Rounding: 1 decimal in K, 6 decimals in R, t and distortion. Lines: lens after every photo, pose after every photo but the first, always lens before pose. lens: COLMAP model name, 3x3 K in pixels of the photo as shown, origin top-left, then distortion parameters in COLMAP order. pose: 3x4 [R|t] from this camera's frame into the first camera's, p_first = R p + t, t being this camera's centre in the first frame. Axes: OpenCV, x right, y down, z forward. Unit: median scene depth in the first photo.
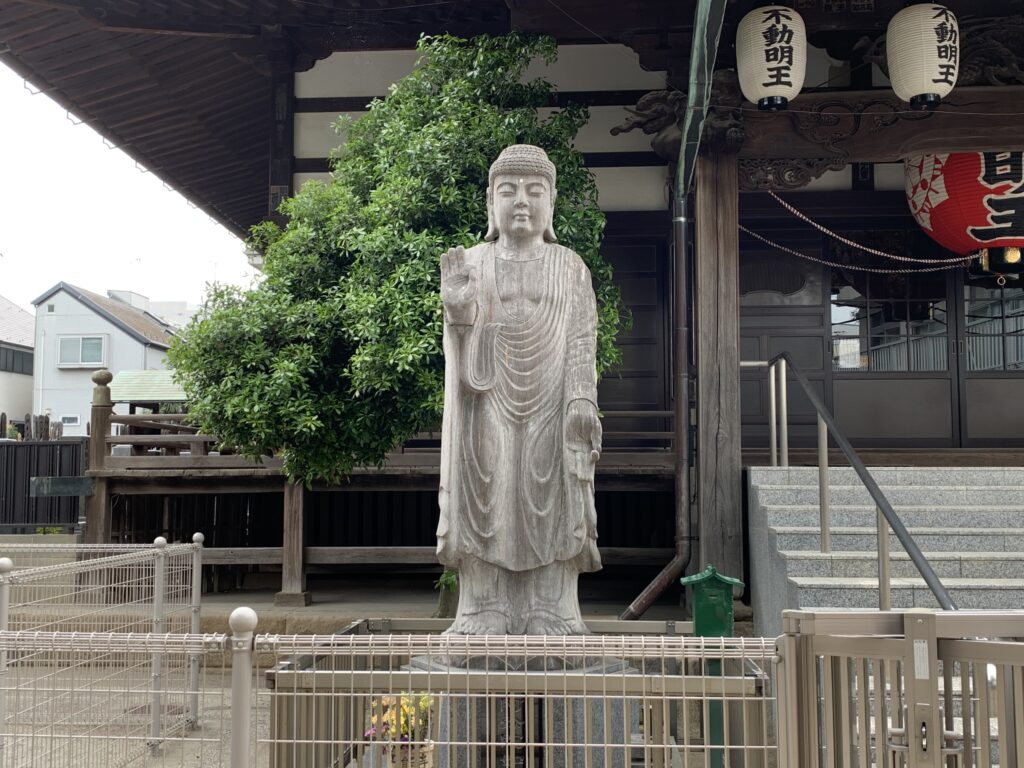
lens RADIAL K [[1161.6, 0, 511.8], [0, 1161.6, 388.3], [0, 0, 1]] dist [0.082554, 0.000000]
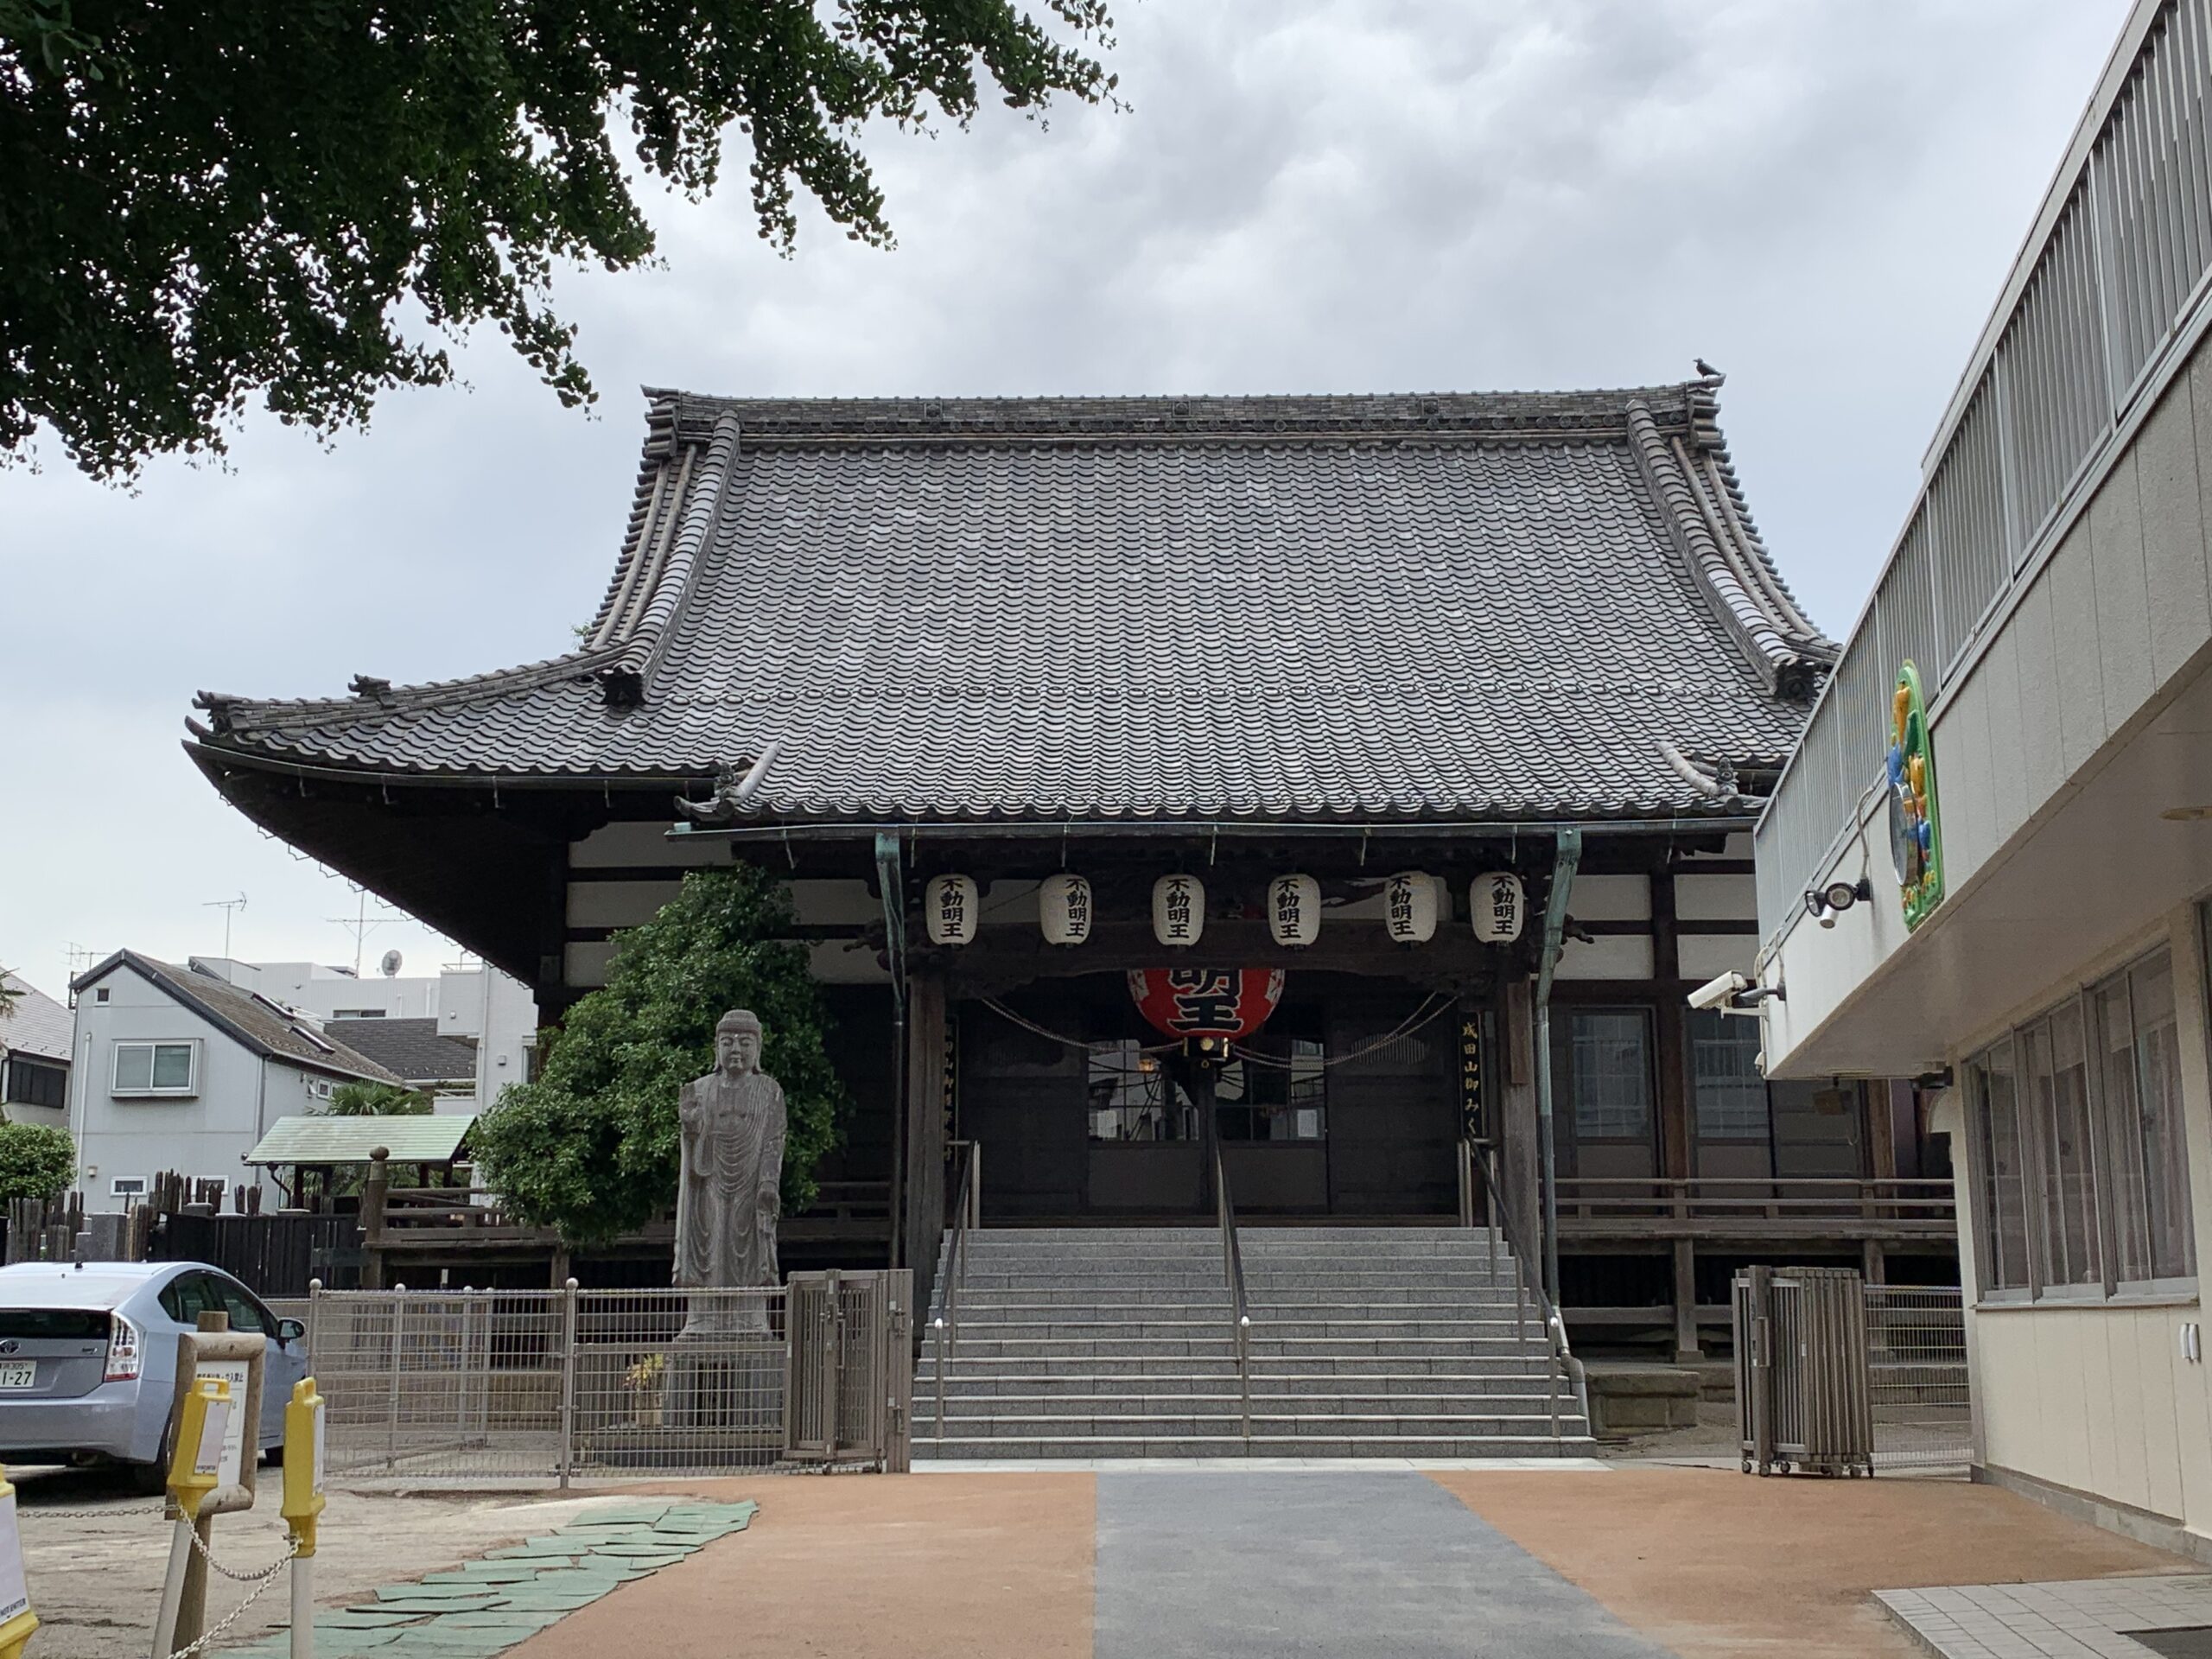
lens RADIAL K [[2509.3, 0, 1119.1], [0, 2509.3, 810.4], [0, 0, 1]] dist [0.082554, 0.000000]
pose [[0.998195, 0.006040, 0.059755, 0.242896], [0.000919, 0.993276, -0.115764, -0.070211], [-0.060053, 0.115610, 0.991478, -1.823436]]
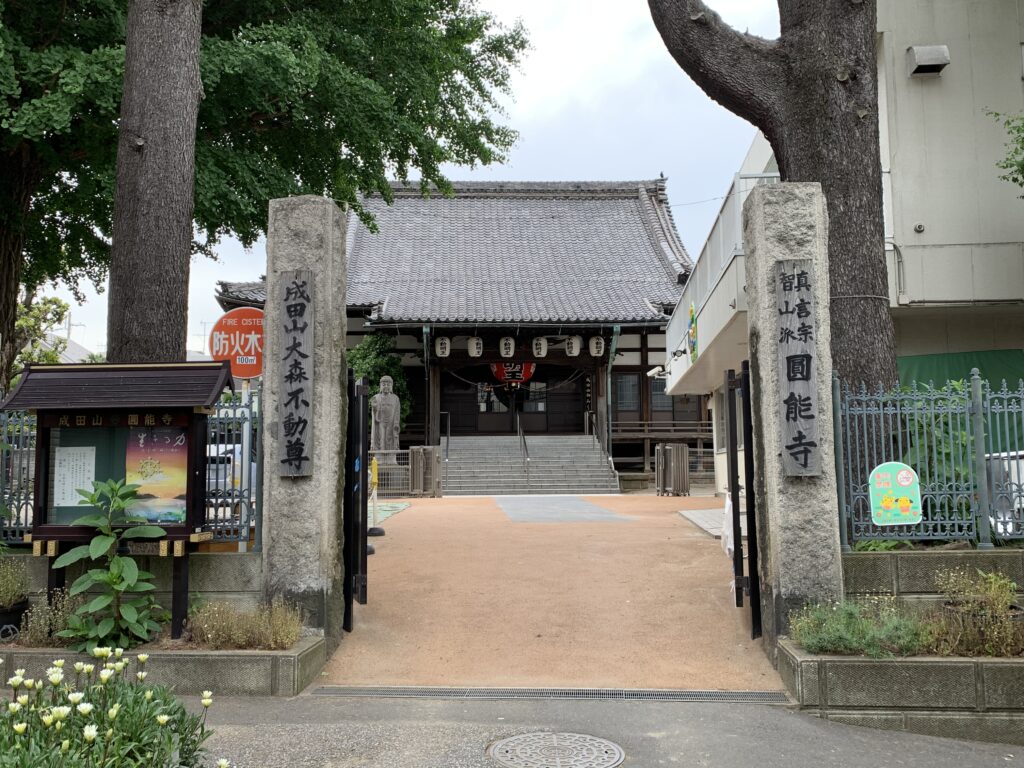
lens RADIAL K [[904.7, 0, 514.4], [0, 904.7, 383.3], [0, 0, 1]] dist [0.017216, 0.000966]
pose [[0.992888, 0.000505, 0.119055, 0.078712], [0.001281, 0.999888, -0.014926, -0.088572], [-0.119049, 0.014972, 0.992776, -2.586960]]
